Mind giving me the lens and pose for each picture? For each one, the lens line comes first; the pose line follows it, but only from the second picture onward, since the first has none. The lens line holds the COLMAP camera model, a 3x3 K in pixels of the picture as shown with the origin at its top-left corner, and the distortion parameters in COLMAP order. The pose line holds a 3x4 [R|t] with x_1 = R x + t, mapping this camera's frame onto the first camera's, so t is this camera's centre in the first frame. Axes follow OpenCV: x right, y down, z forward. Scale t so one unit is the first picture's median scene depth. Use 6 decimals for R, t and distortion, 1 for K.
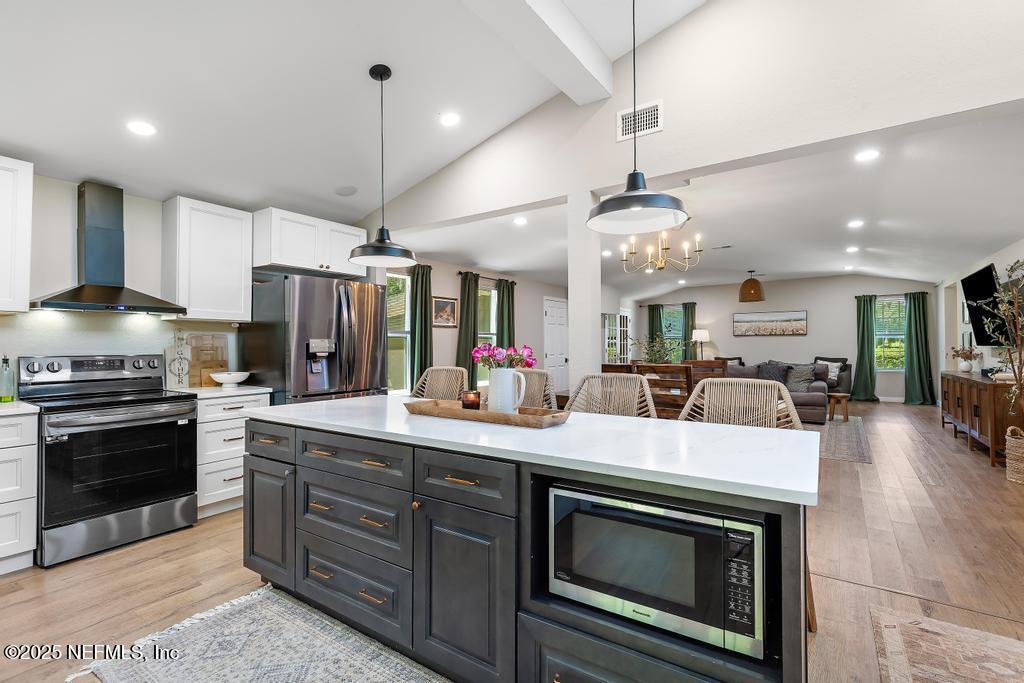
lens RADIAL K [[481.0, 0, 513.0], [0, 481.0, 343.6], [0, 0, 1]] dist [0.012753, -0.003297]
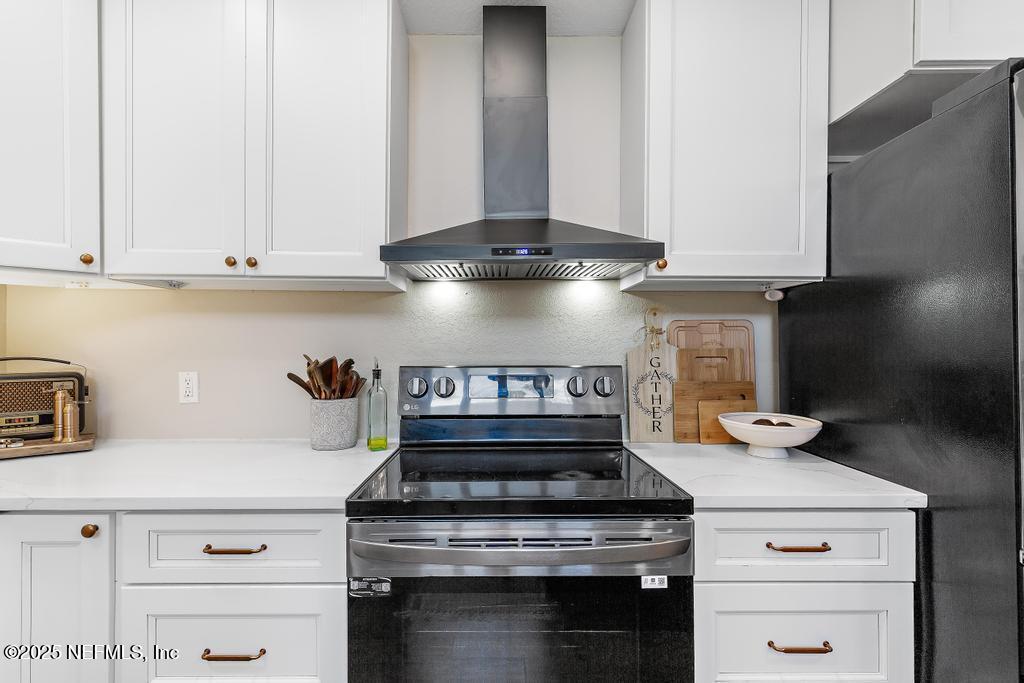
lens RADIAL K [[481.0, 0, 513.7], [0, 481.0, 347.5], [0, 0, 1]] dist [0.012753, -0.003297]
pose [[0.606455, -0.004284, -0.795106, -0.419944], [0.001565, 0.999990, -0.004194, 0.007182], [0.795116, 0.001299, 0.606456, 0.634274]]
